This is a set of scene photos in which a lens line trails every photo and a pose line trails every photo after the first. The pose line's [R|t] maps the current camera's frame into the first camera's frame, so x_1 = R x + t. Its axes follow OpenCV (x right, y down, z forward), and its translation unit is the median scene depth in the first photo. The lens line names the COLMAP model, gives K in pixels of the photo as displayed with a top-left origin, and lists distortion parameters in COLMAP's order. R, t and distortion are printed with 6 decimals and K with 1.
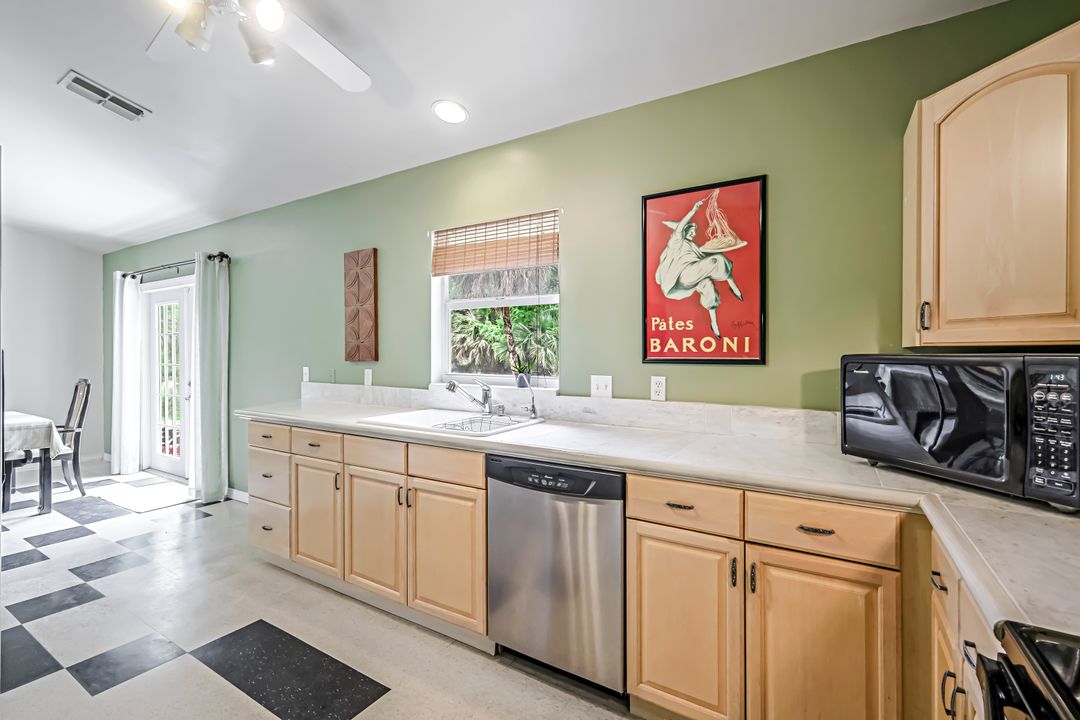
lens RADIAL K [[479.7, 0, 541.5], [0, 479.7, 353.7], [0, 0, 1]] dist [0.003263, 0.000389]
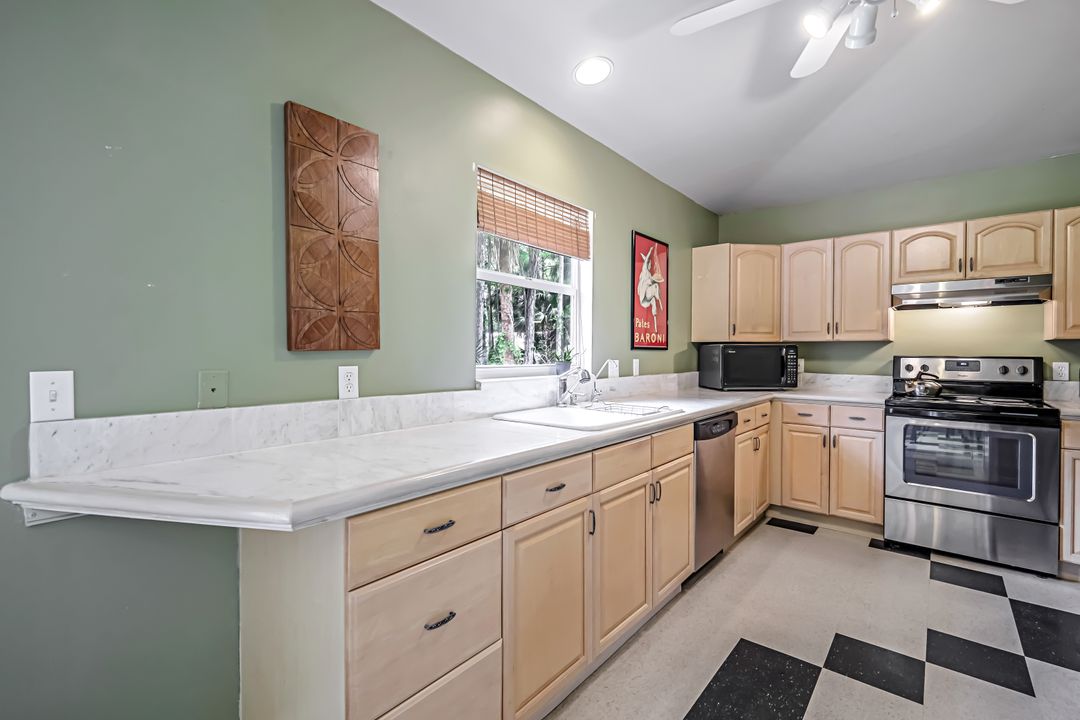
lens RADIAL K [[476.4, 0, 536.9], [0, 476.4, 357.4], [0, 0, 1]] dist [0.001689, 0.000214]
pose [[0.151858, -0.011141, 0.988339, -1.129288], [0.000794, 0.999938, 0.011150, 0.024638], [-0.988402, -0.000908, 0.151858, 0.999124]]
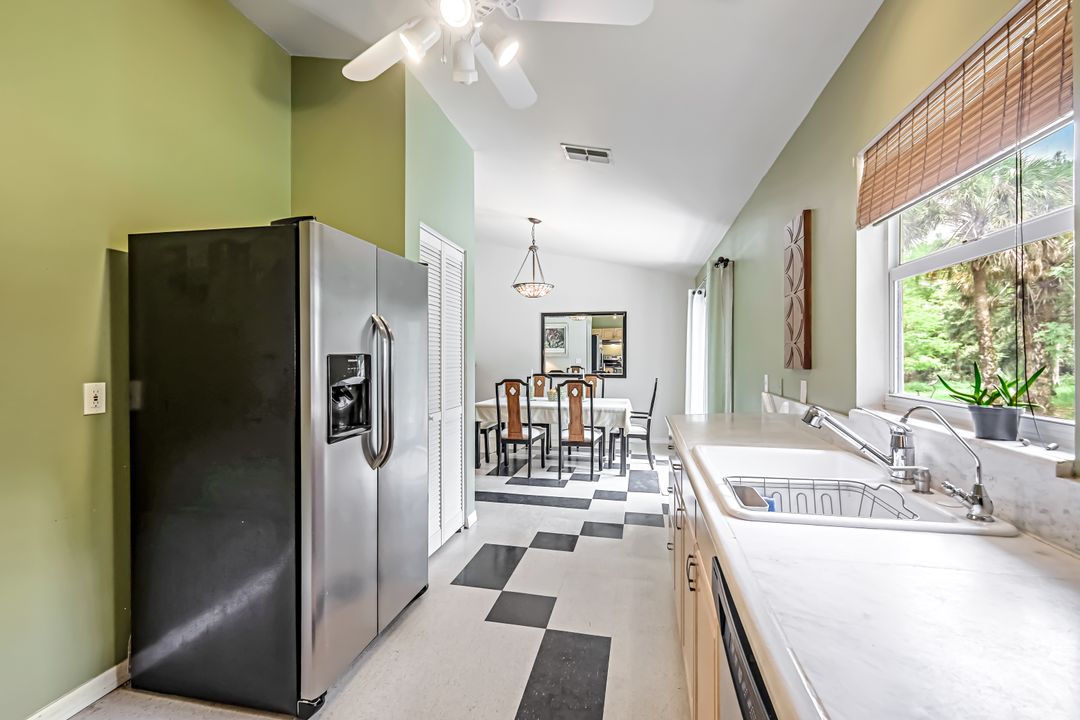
lens RADIAL K [[476.4, 0, 536.9], [0, 476.4, 357.4], [0, 0, 1]] dist [0.001689, 0.000214]
pose [[0.332960, -0.000034, -0.942941, 0.247816], [-0.001631, 0.999998, -0.000612, -0.001391], [0.942940, 0.001742, 0.332959, 0.525432]]
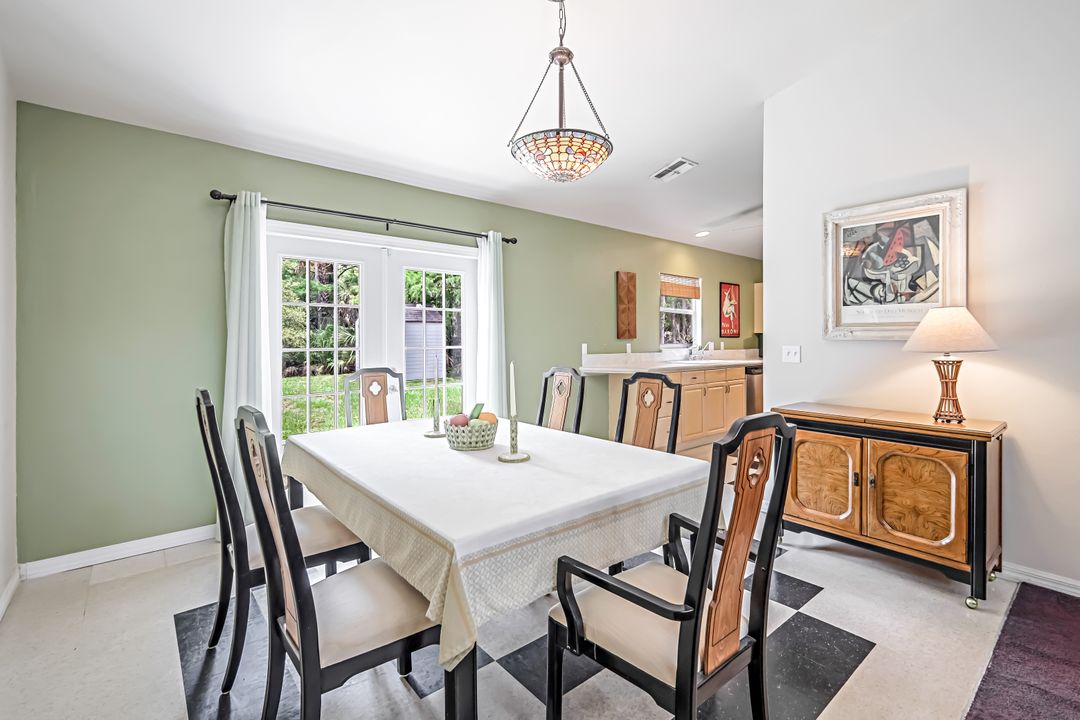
lens RADIAL K [[486.8, 0, 540.3], [0, 486.8, 340.3], [0, 0, 1]] dist [0.000090, 0.000076]
pose [[0.323345, -0.001739, 0.946280, -2.846594], [0.007642, 0.999971, -0.000773, 0.028535], [-0.946250, 0.007481, 0.323348, 1.015403]]
